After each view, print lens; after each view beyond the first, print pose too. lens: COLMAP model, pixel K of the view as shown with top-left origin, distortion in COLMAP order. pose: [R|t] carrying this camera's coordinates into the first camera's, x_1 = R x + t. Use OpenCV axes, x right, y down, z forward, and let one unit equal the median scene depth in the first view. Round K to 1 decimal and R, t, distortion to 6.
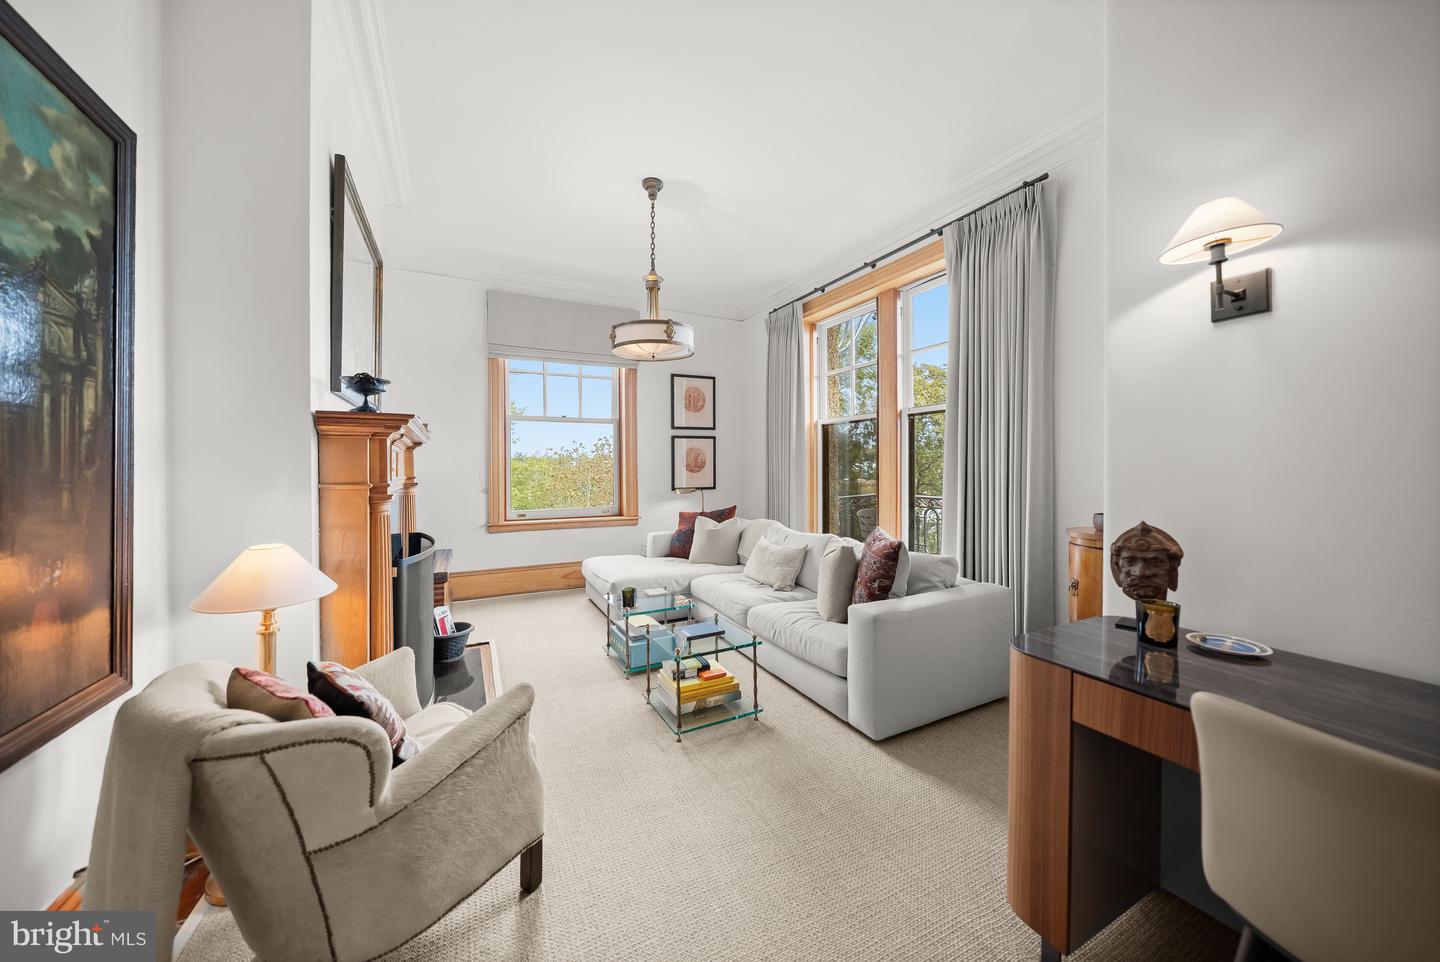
lens RADIAL K [[494.9, 0, 711.6], [0, 494.9, 468.5], [0, 0, 1]] dist [-0.001664, 0.001358]
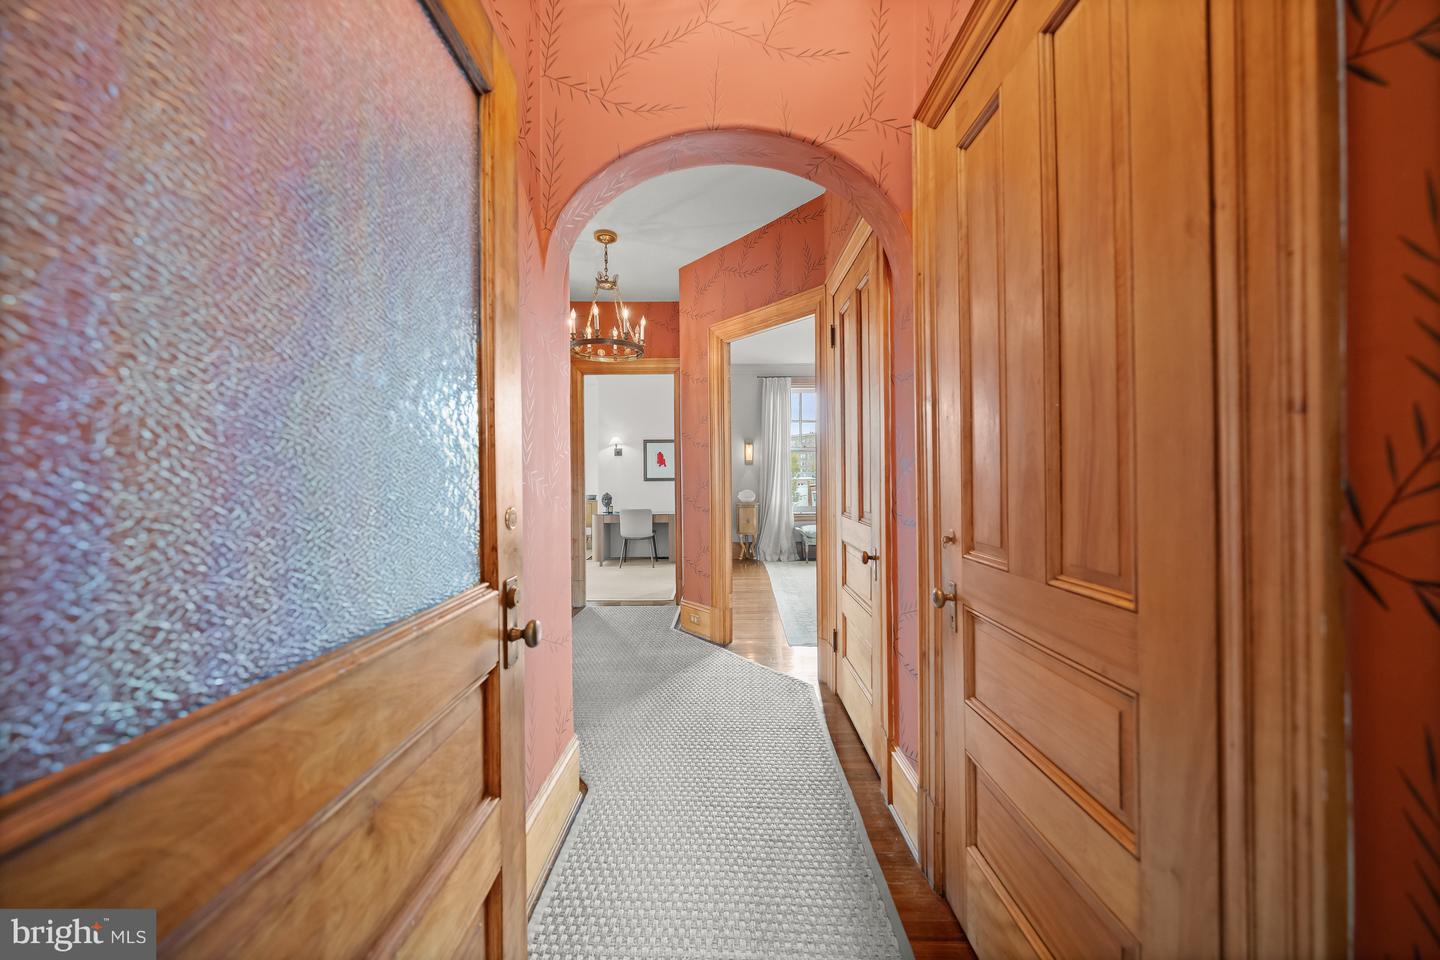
lens RADIAL K [[494.9, 0, 711.6], [0, 494.9, 467.5], [0, 0, 1]] dist [-0.001664, 0.001358]
pose [[0.458253, 0.016859, 0.888662, -1.979887], [0.013196, 0.999581, -0.025768, -0.004501], [-0.888724, 0.023535, 0.457838, -1.447463]]
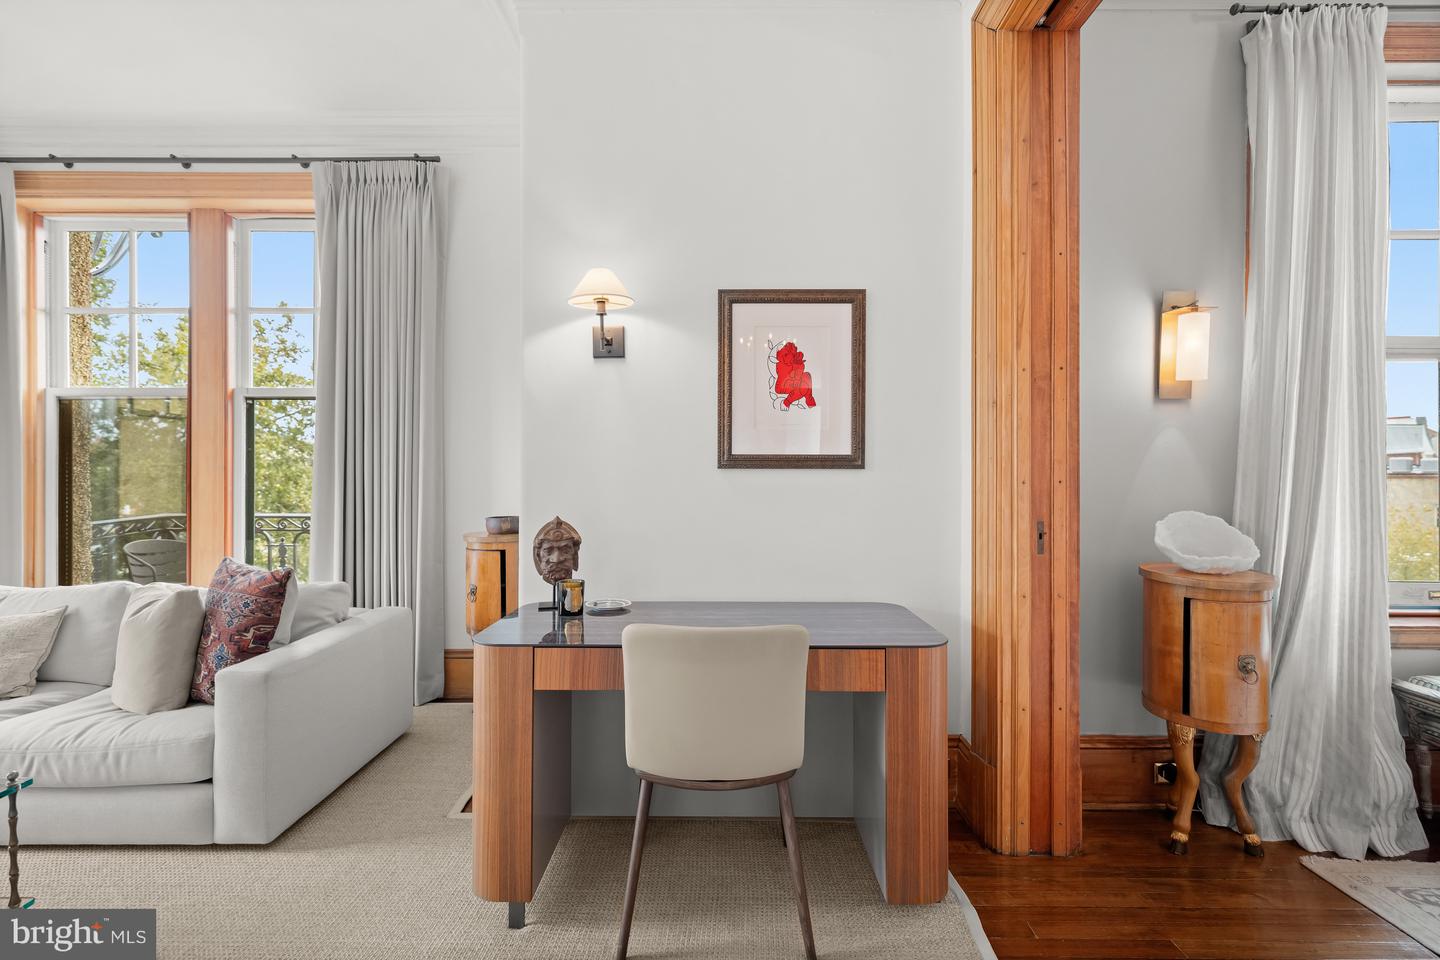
lens RADIAL K [[657.0, 0, 720.8], [0, 657.0, 472.0], [0, 0, 1]] dist [0.001725, -0.000060]
pose [[0.453477, 0.004222, 0.891258, -0.208637], [0.002478, 0.999979, -0.005998, 0.006880], [-0.891264, 0.004928, 0.453457, -0.037598]]
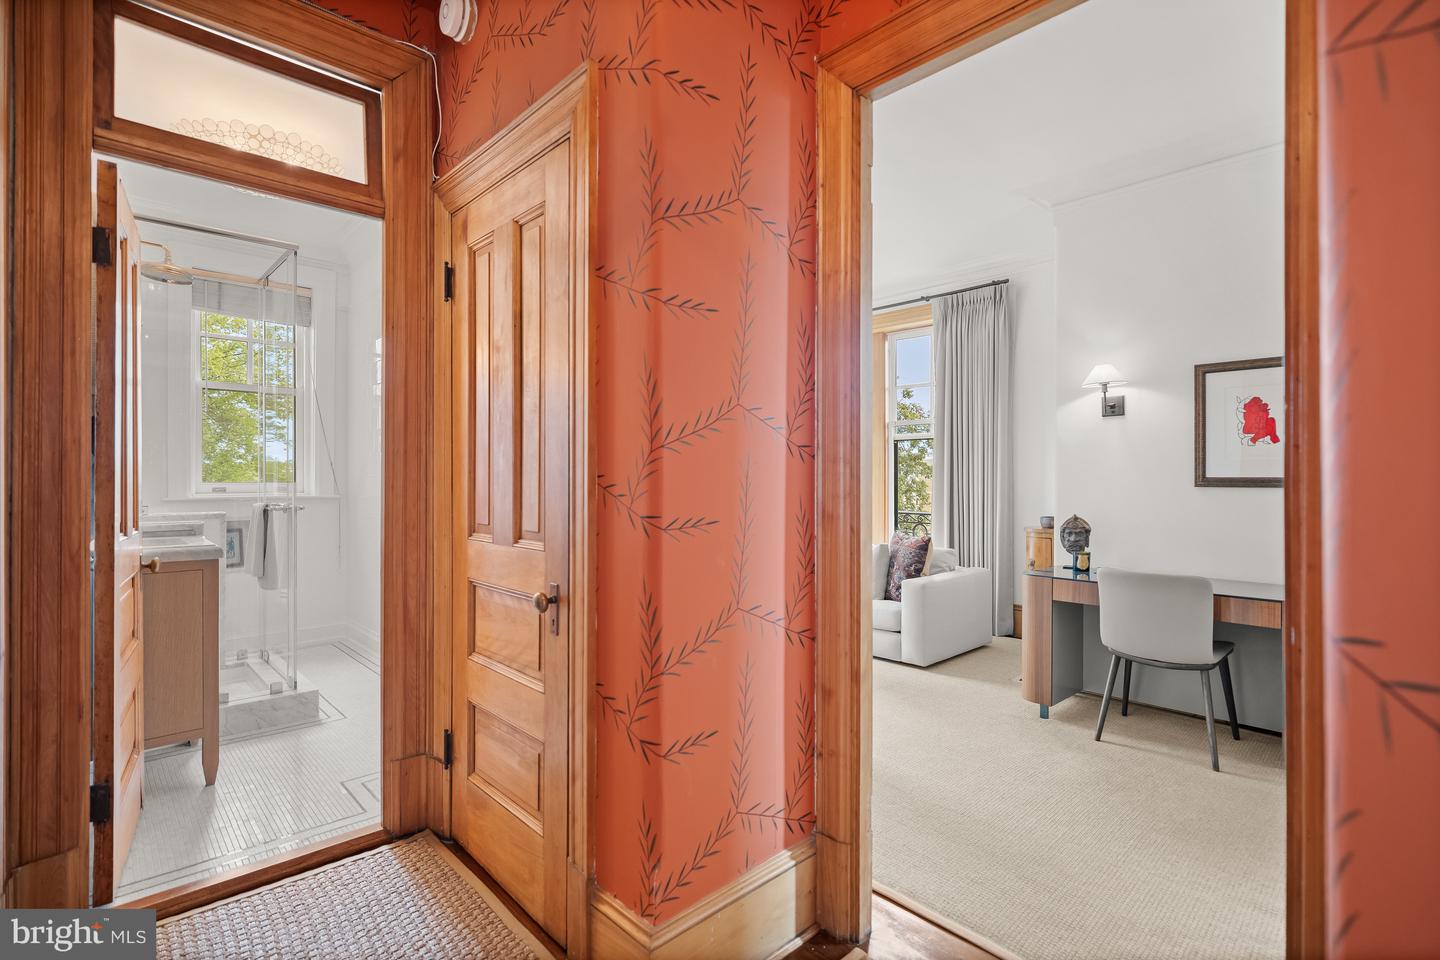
lens RADIAL K [[693.8, 0, 712.9], [0, 693.8, 477.1], [0, 0, 1]] dist [0.016157, -0.000422]
pose [[0.961108, 0.000611, 0.276173, -0.787887], [0.001139, 0.999980, -0.006177, -0.017149], [-0.276171, 0.006251, 0.961088, -0.784353]]
